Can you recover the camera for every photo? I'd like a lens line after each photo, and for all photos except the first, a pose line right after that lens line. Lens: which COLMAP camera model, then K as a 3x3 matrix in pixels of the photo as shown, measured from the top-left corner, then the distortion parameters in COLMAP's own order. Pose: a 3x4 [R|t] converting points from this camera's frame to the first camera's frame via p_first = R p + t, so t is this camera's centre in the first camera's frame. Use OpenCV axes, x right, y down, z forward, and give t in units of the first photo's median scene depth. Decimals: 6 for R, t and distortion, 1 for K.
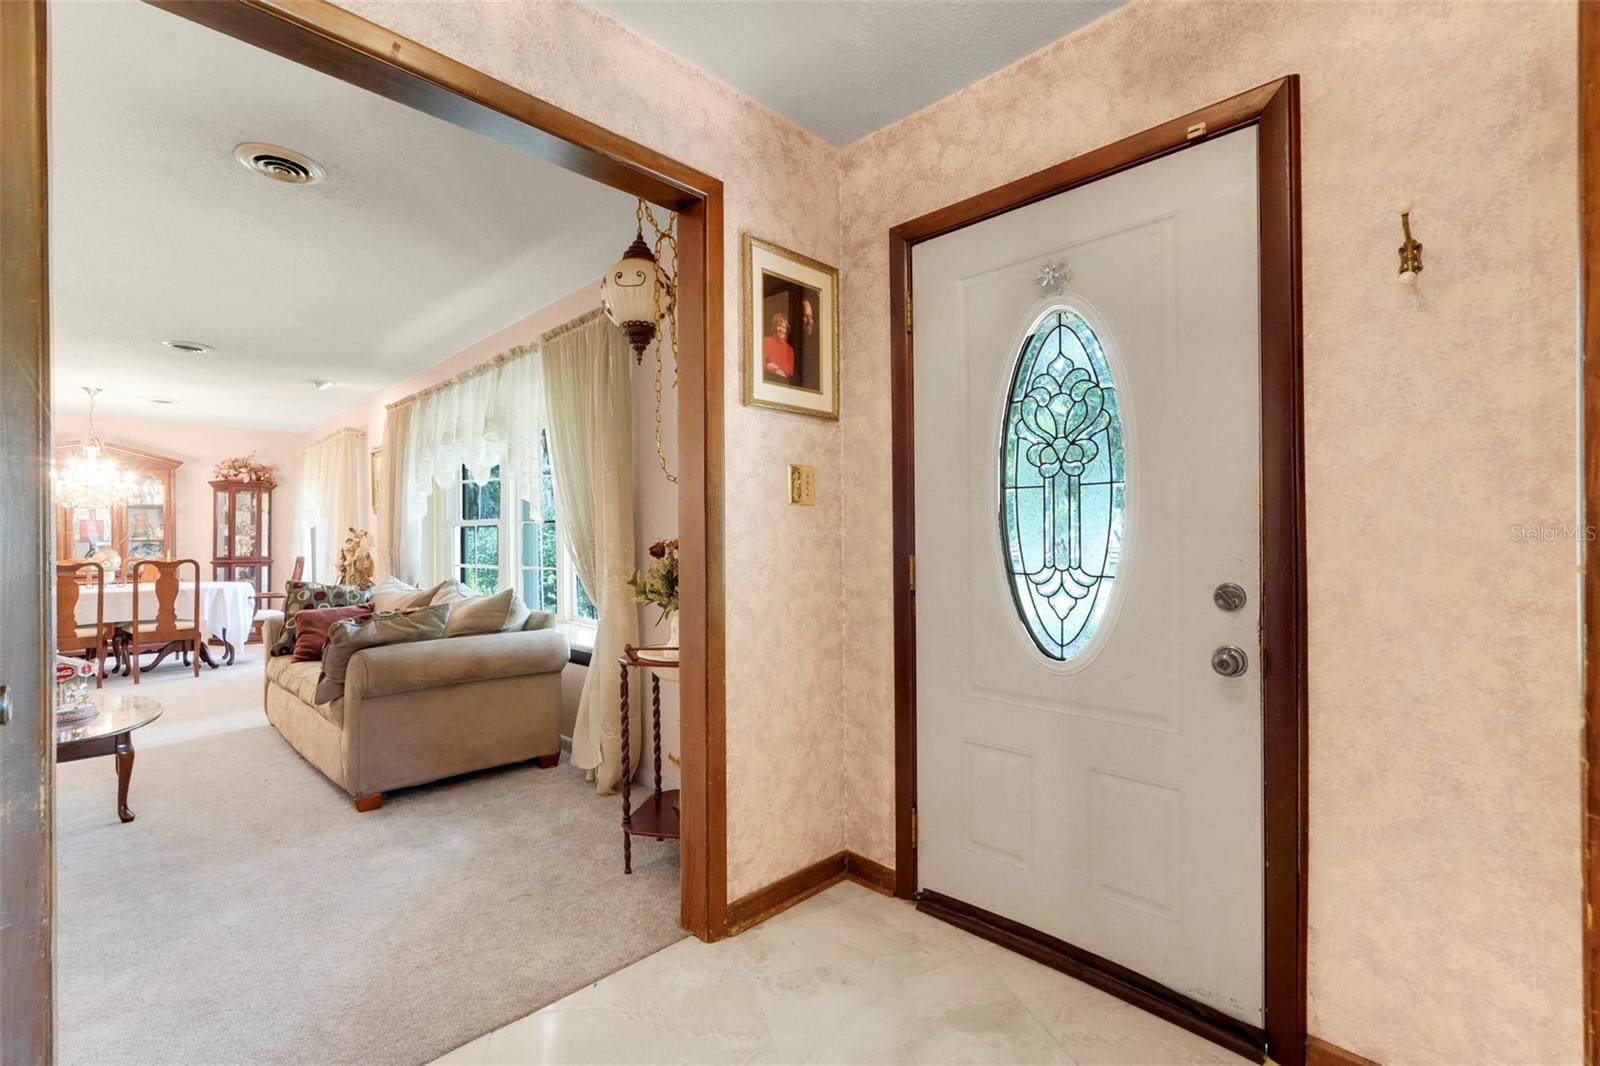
lens RADIAL K [[700.6, 0, 798.8], [0, 700.6, 533.9], [0, 0, 1]] dist [-0.022371, 0.012016]
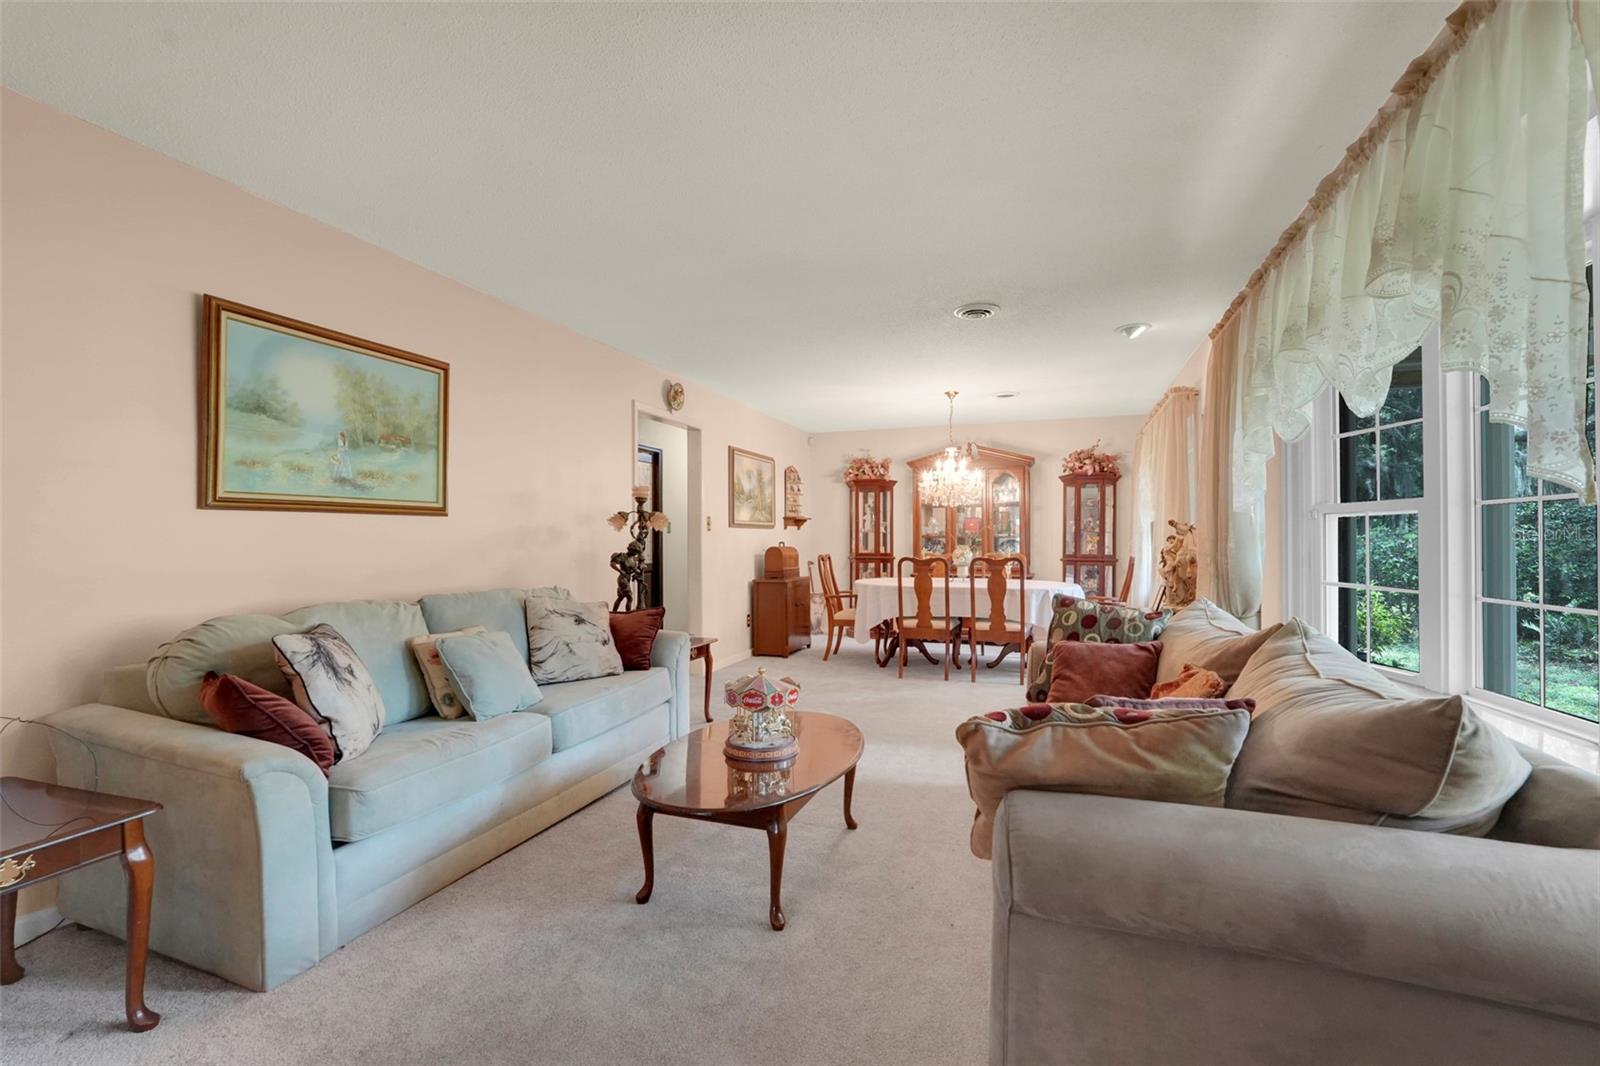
lens RADIAL K [[700.6, 0, 798.8], [0, 700.6, 533.9], [0, 0, 1]] dist [-0.022371, 0.012016]
pose [[0.413362, 0.002314, -0.910564, -0.147852], [0.001563, 0.999993, 0.003251, 0.001997], [0.910565, -0.002767, 0.413356, 0.355915]]
